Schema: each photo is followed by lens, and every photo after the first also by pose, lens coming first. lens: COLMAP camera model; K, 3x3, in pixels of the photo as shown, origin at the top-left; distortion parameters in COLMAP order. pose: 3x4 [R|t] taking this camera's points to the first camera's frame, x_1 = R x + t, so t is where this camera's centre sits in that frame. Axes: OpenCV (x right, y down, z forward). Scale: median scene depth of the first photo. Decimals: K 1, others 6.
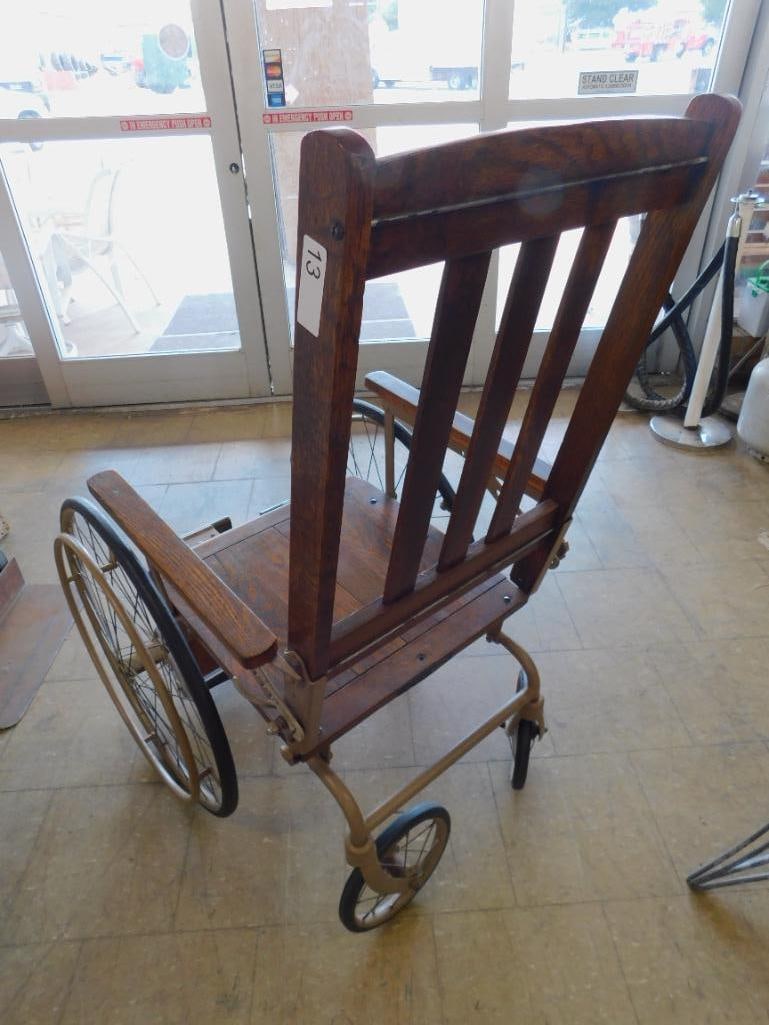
lens RADIAL K [[671.0, 0, 384.5], [0, 671.0, 549.4], [0, 0, 1]] dist [-0.083280, 0.058713]
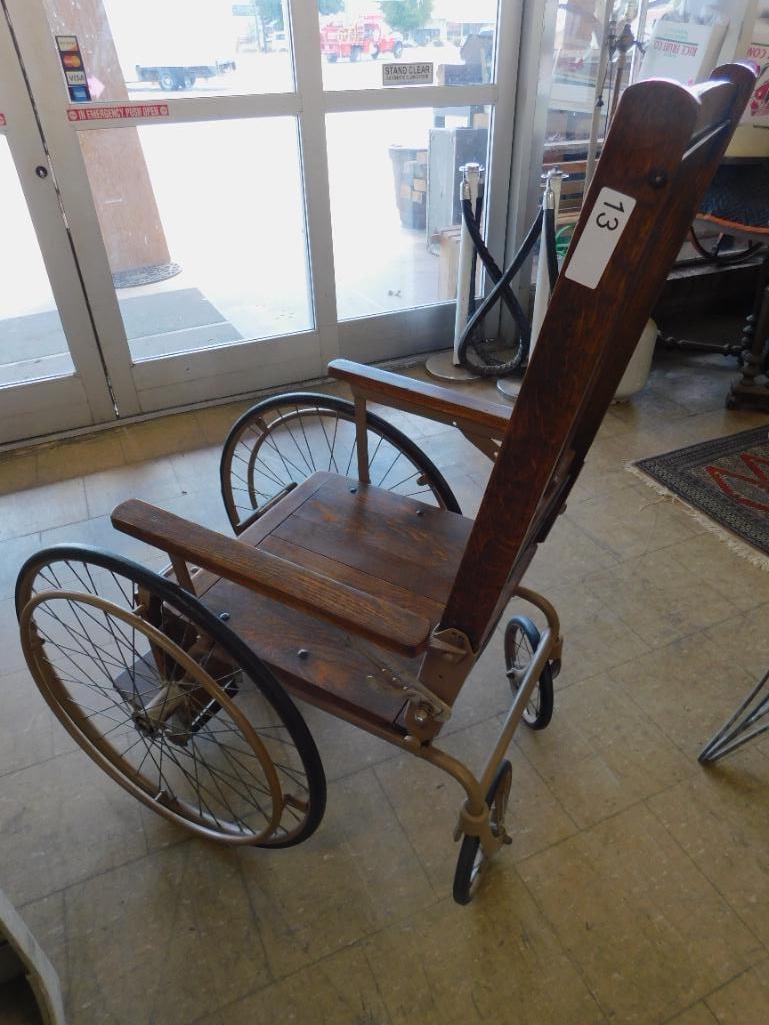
lens RADIAL K [[671.0, 0, 384.5], [0, 671.0, 549.4], [0, 0, 1]] dist [-0.083280, 0.058713]
pose [[0.930644, -0.213638, 0.297087, -0.188628], [0.213939, 0.976326, 0.031907, -0.005400], [-0.296870, 0.033864, 0.954317, 0.028947]]
